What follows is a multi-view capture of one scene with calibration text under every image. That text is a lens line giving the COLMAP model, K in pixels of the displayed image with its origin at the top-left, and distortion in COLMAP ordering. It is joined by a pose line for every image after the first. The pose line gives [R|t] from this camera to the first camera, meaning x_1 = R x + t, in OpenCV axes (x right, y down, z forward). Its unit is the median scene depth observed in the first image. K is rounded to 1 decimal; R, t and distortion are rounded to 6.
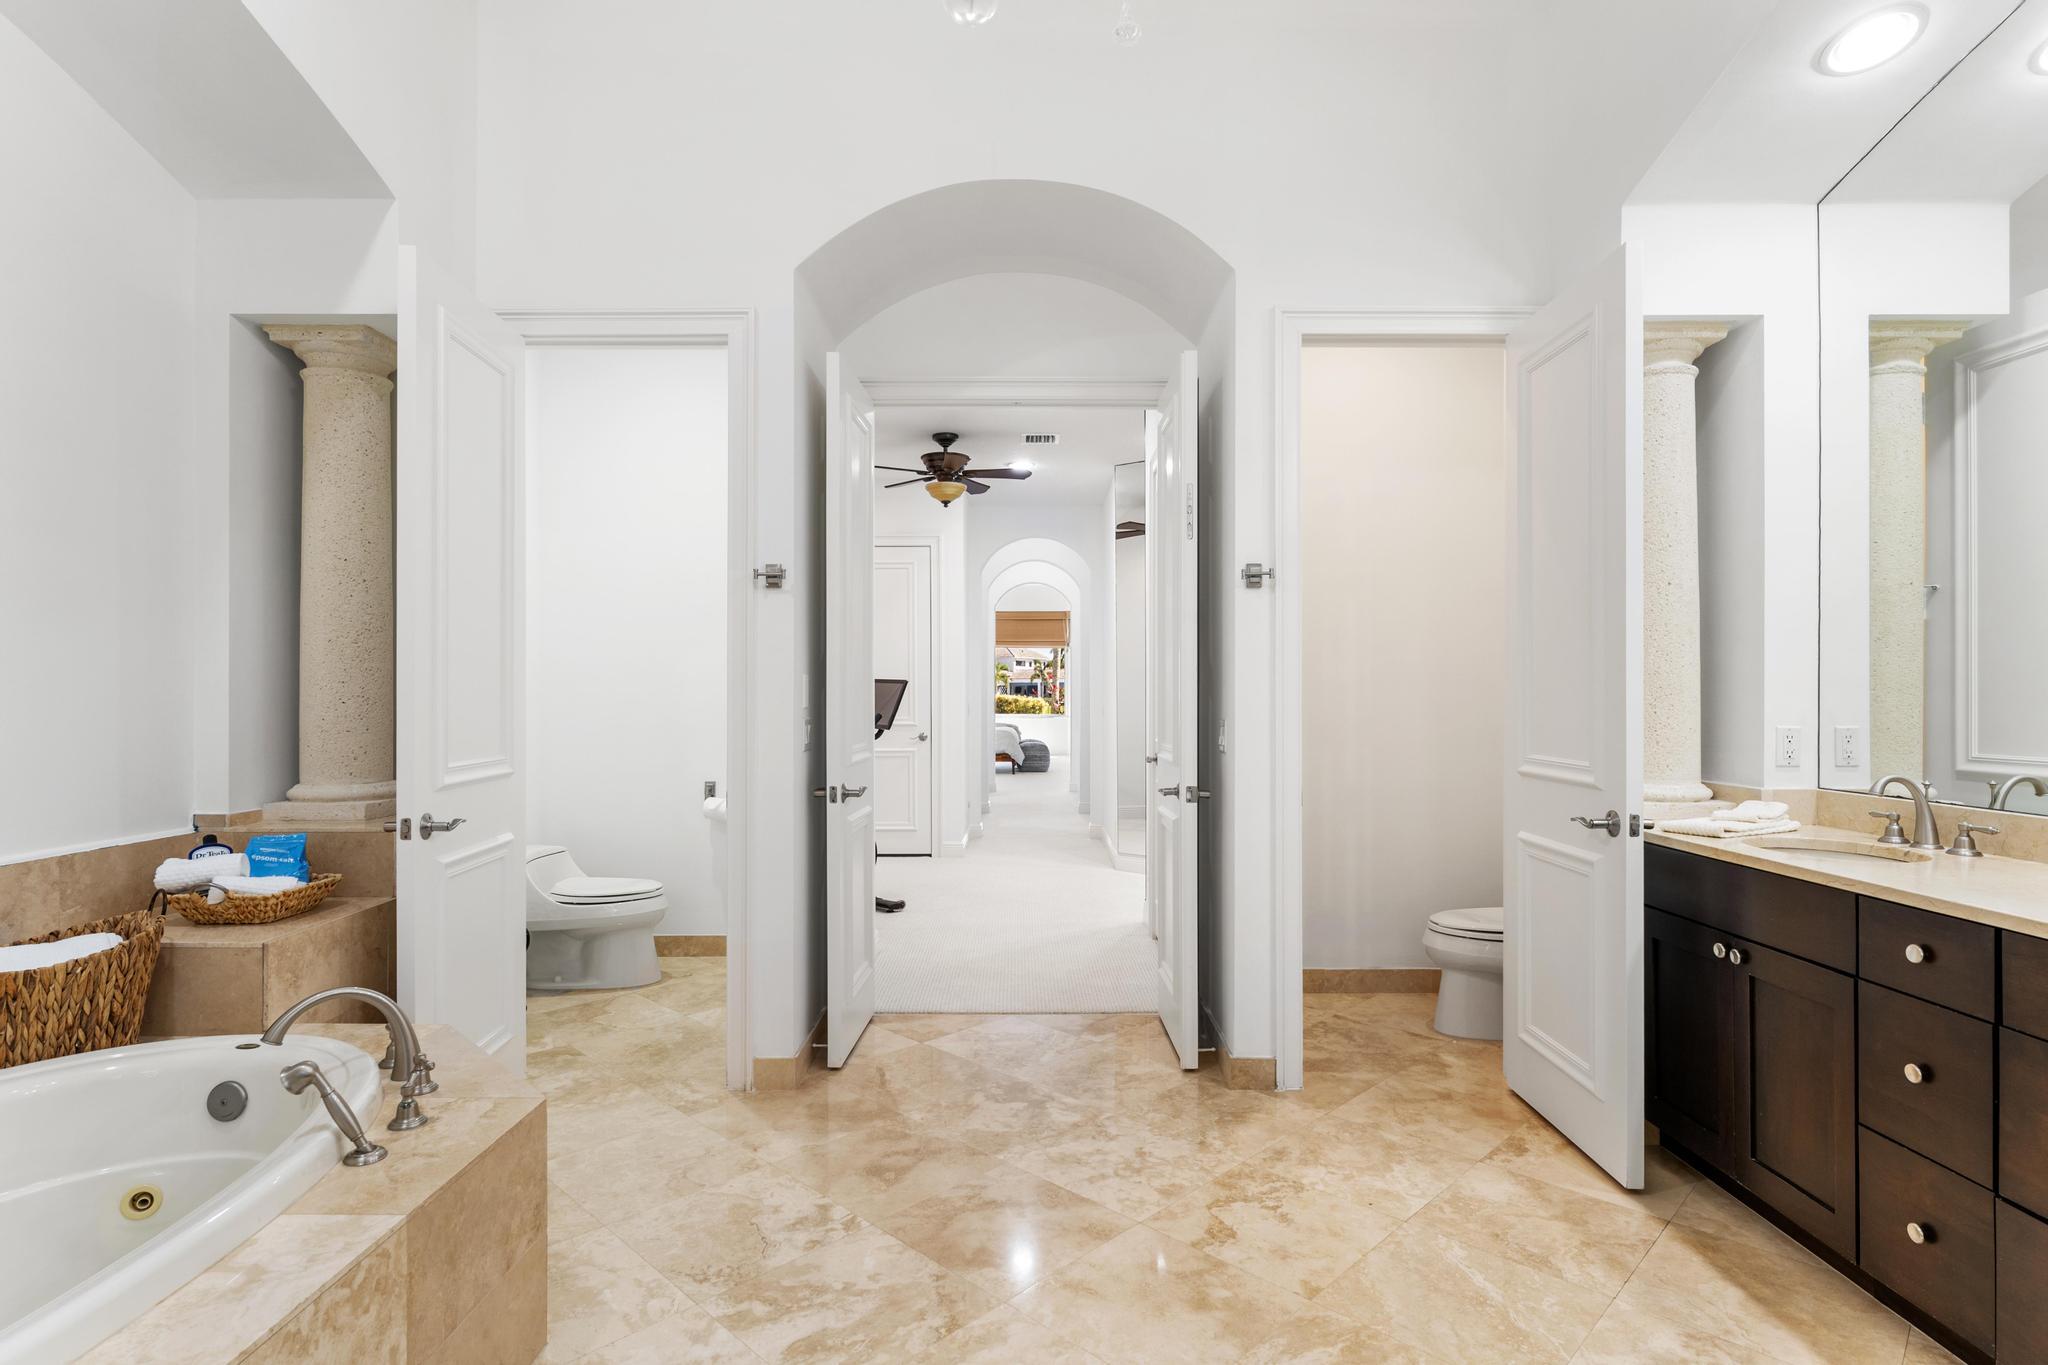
lens RADIAL K [[1062.3, 0, 1024.7], [0, 1062.3, 684.3], [0, 0, 1]] dist [0.000613, 0.000095]
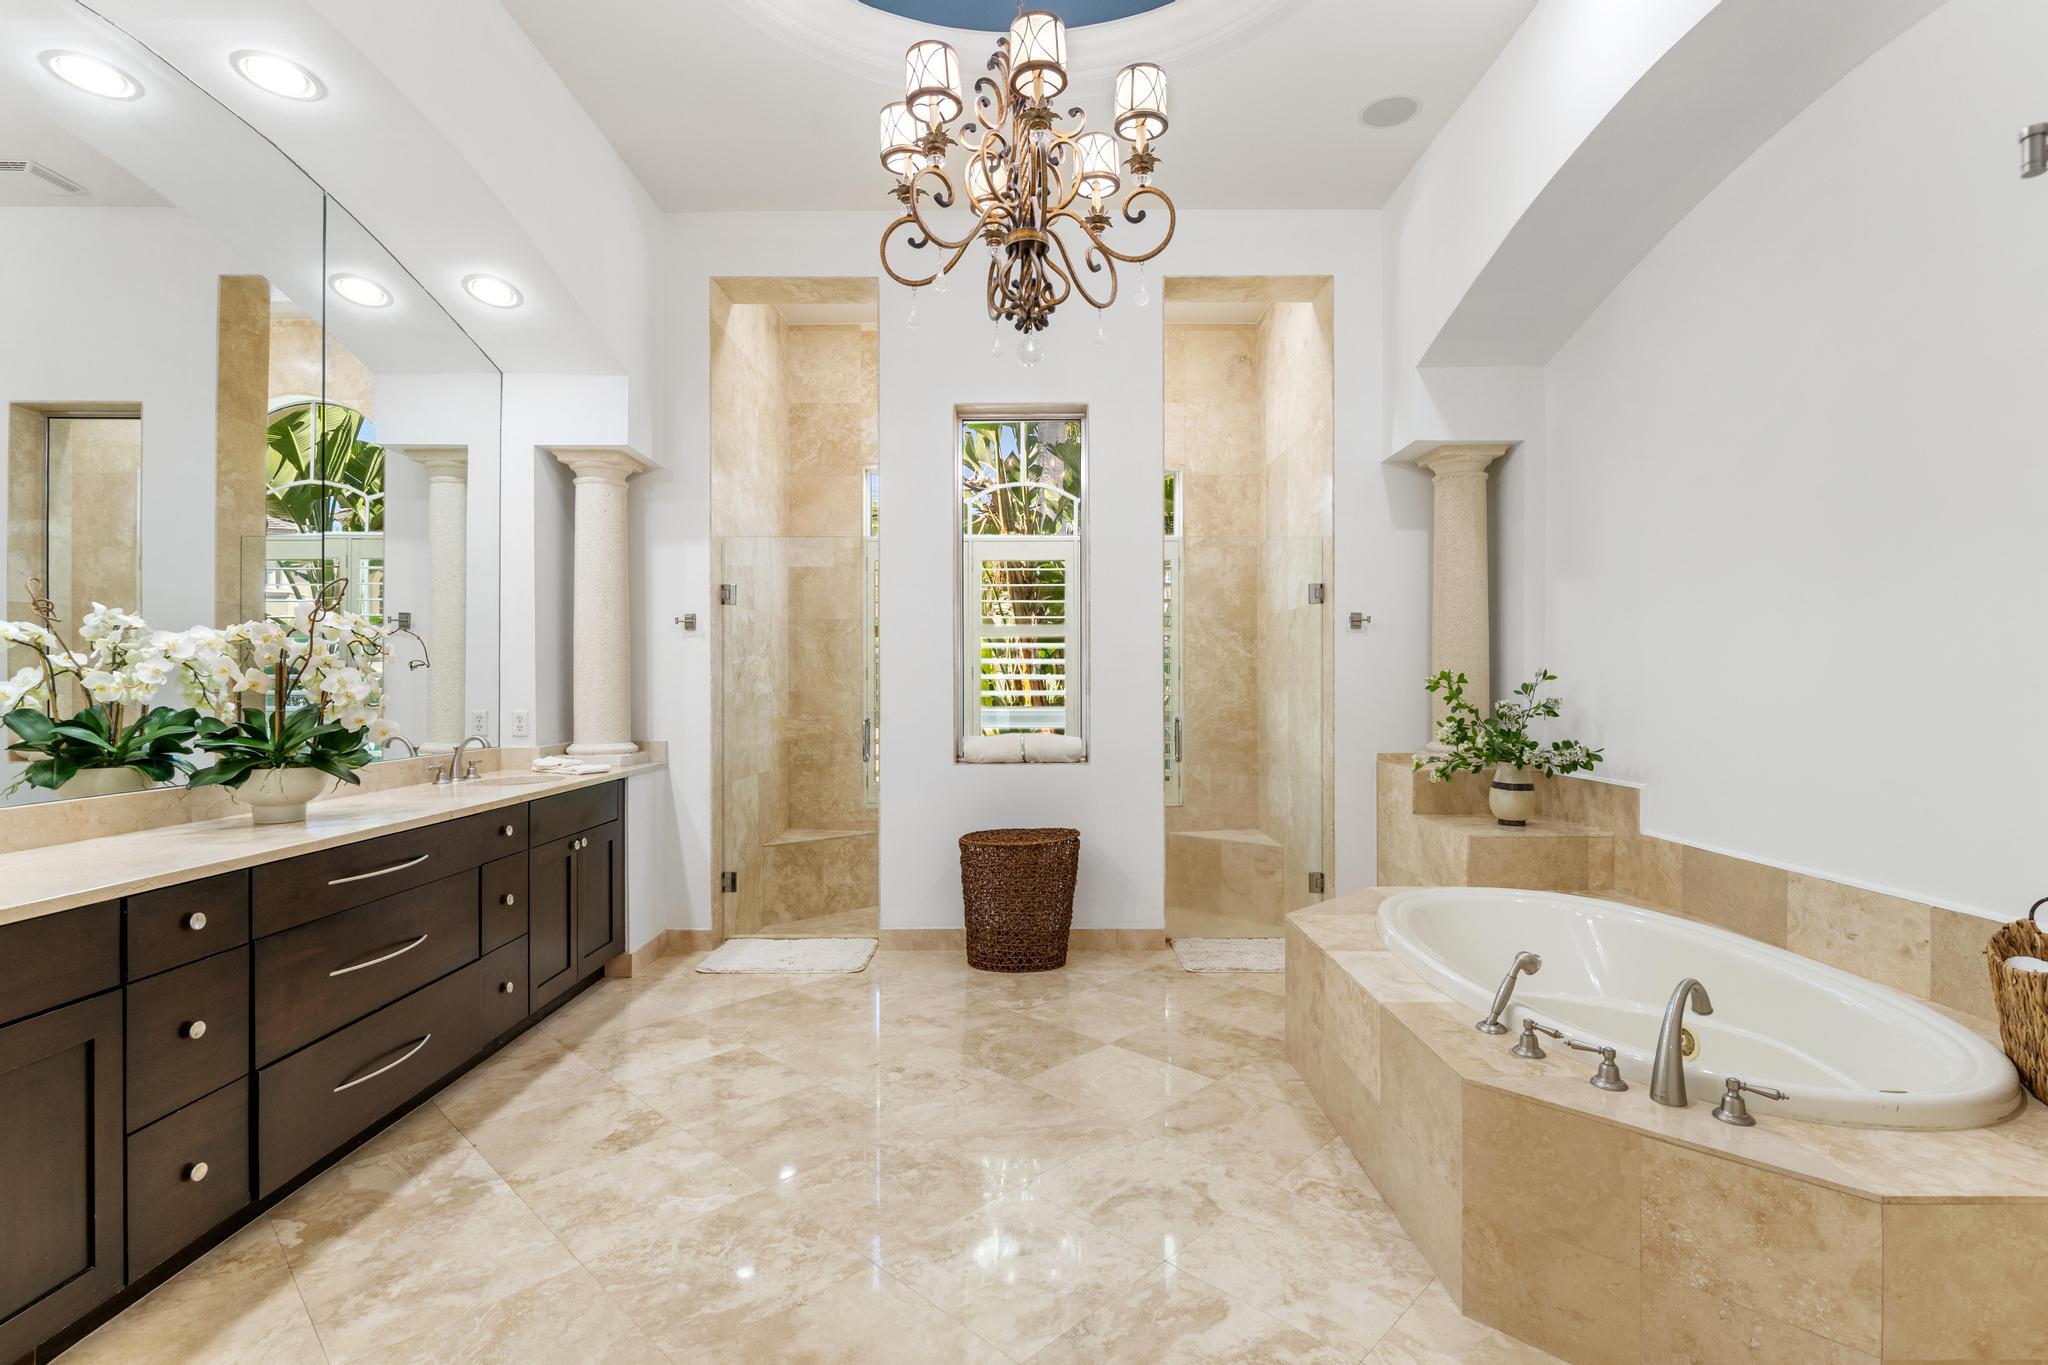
lens RADIAL K [[955.5, 0, 1029.0], [0, 955.5, 682.2], [0, 0, 1]] dist [0.000330, 0.000000]
pose [[-0.999998, 0.001652, -0.001309, -0.028543], [0.001663, 0.999965, -0.008181, 0.012977], [0.001295, -0.008184, -0.999966, 1.949518]]
